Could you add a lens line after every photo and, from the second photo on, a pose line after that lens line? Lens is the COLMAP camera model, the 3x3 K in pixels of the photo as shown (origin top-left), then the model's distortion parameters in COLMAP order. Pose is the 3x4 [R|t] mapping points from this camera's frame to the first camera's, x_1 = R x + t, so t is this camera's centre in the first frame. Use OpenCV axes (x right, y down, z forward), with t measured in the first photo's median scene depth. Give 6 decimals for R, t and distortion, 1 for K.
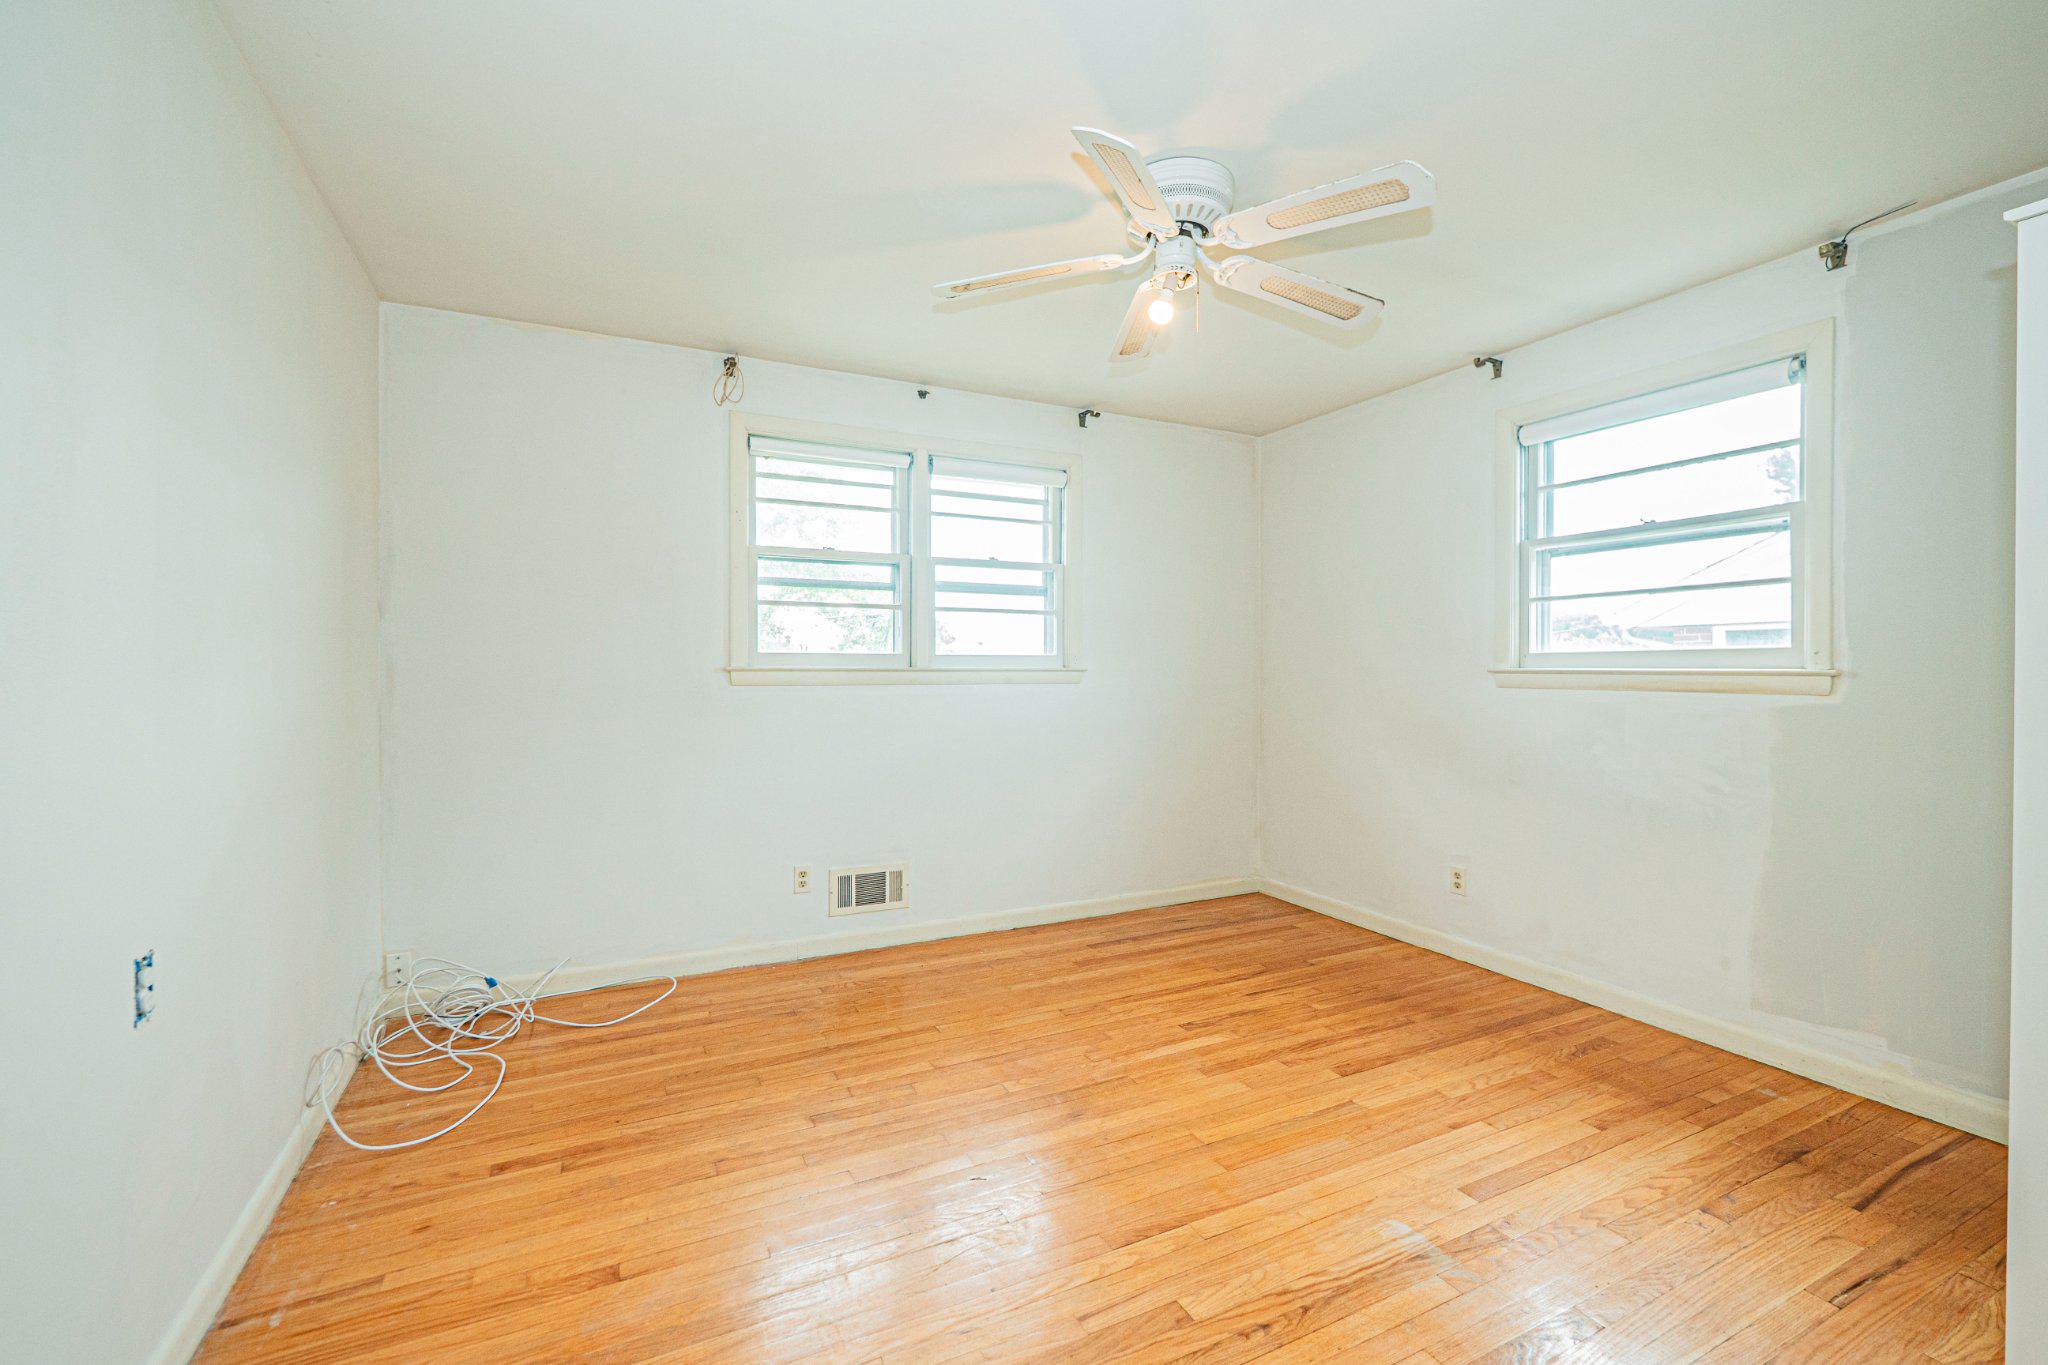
lens RADIAL K [[865.4, 0, 1026.2], [0, 865.4, 672.9], [0, 0, 1]] dist [-0.007648, 0.001378]
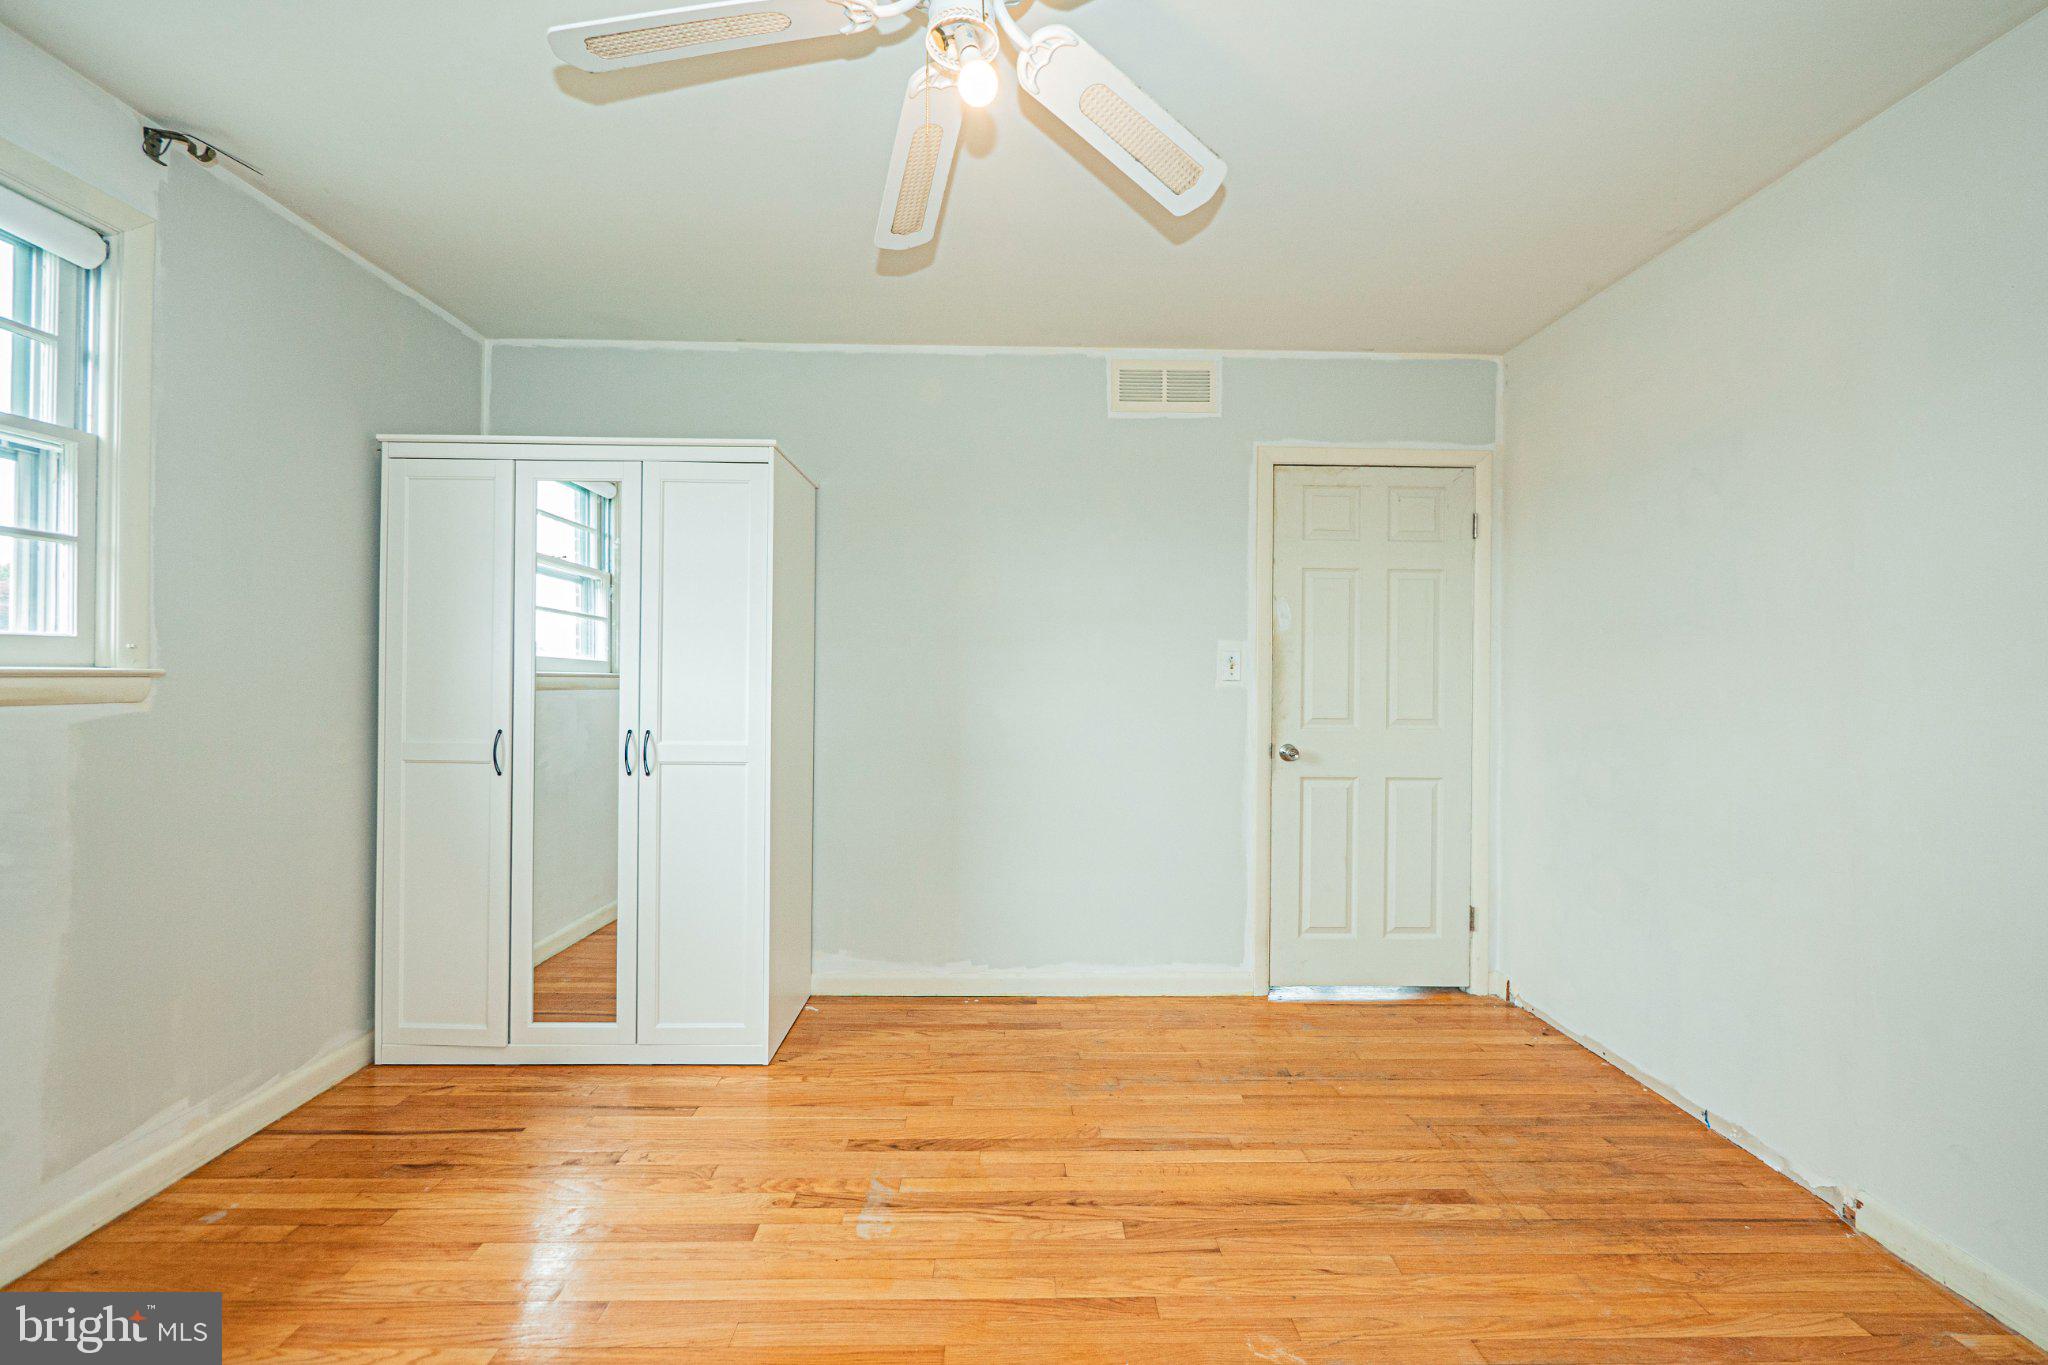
lens RADIAL K [[865.4, 0, 1026.2], [0, 865.4, 672.9], [0, 0, 1]] dist [-0.007648, 0.001378]
pose [[-0.905889, -0.009713, 0.423403, -0.104915], [-0.008786, 0.999953, 0.004142, -0.008827], [-0.423424, 0.000032, -0.905932, 1.220980]]
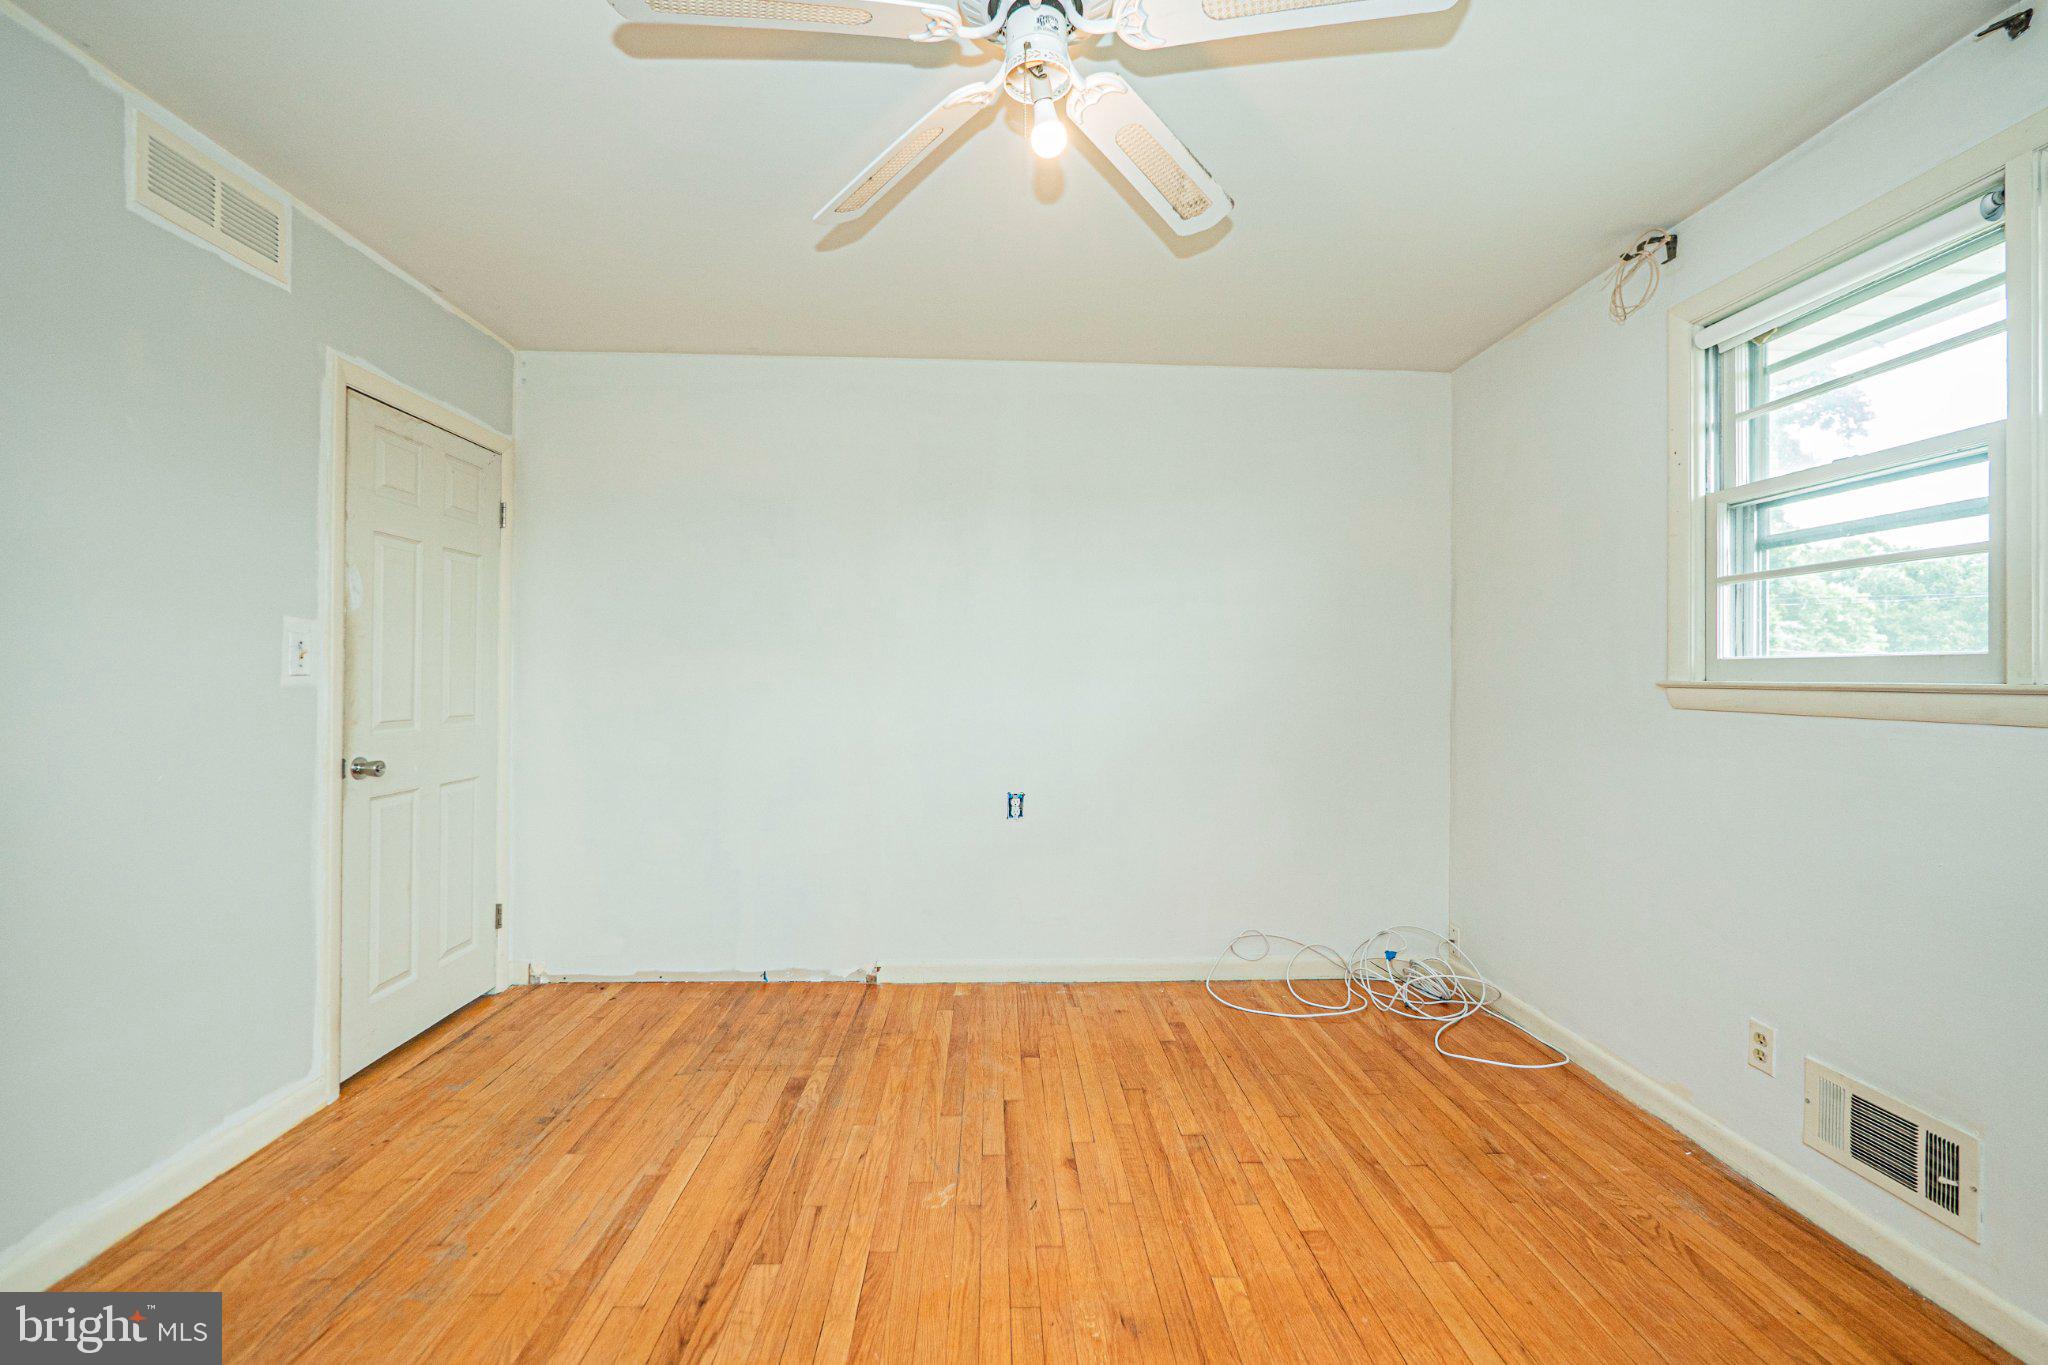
lens RADIAL K [[865.4, 0, 1026.2], [0, 865.4, 672.9], [0, 0, 1]] dist [-0.007648, 0.001378]
pose [[-0.409389, -0.008044, -0.912324, 0.608803], [-0.014329, 0.999894, -0.002386, -0.006141], [0.912247, 0.012096, -0.409461, 1.005364]]
